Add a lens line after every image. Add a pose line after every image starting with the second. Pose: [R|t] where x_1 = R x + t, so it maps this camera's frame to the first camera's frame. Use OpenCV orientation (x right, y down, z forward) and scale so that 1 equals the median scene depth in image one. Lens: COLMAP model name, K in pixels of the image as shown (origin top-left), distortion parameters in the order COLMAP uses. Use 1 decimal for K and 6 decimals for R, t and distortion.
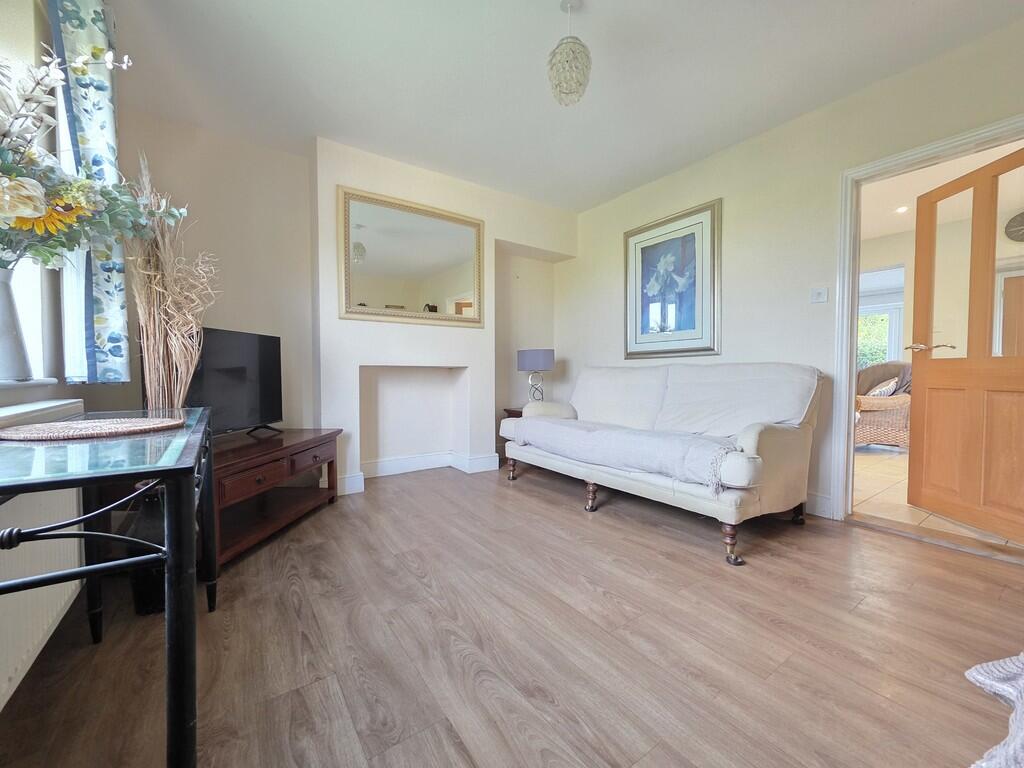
lens RADIAL K [[409.5, 0, 513.2], [0, 409.5, 380.4], [0, 0, 1]] dist [-0.000525, -0.000055]
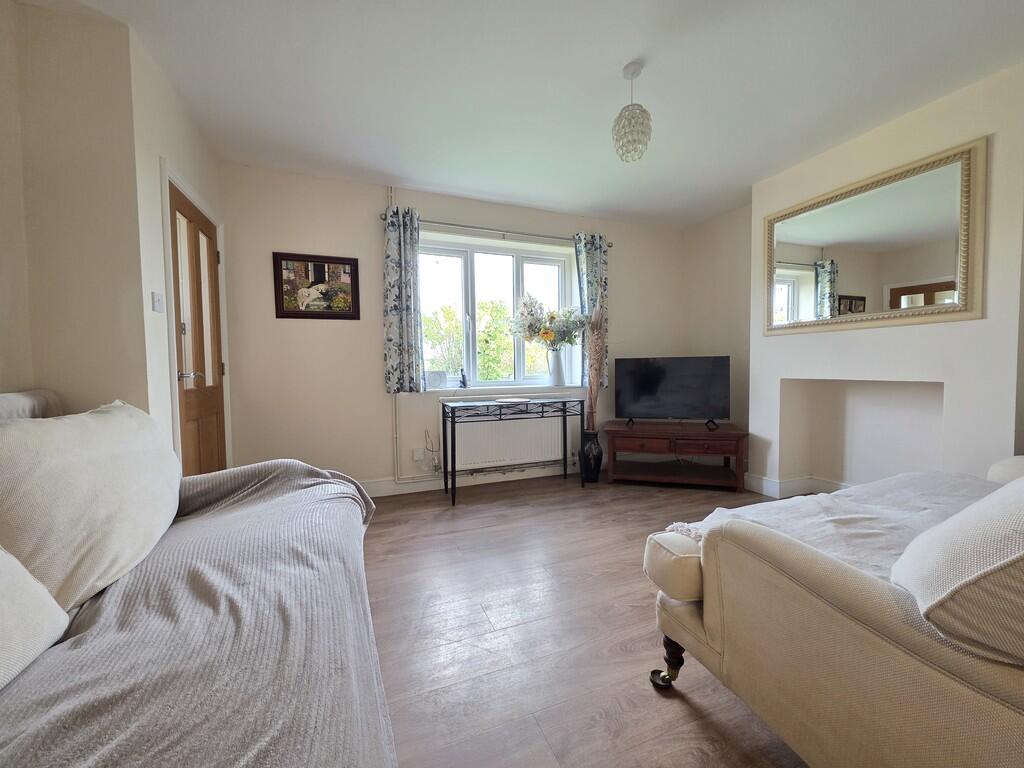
lens RADIAL K [[409.5, 0, 512.4], [0, 409.5, 386.4], [0, 0, 1]] dist [-0.000525, -0.000055]
pose [[-0.223028, 0.044771, -0.973783, 1.089150], [-0.021645, 0.998471, 0.050864, -0.075610], [0.974572, 0.032421, -0.221718, 0.778182]]
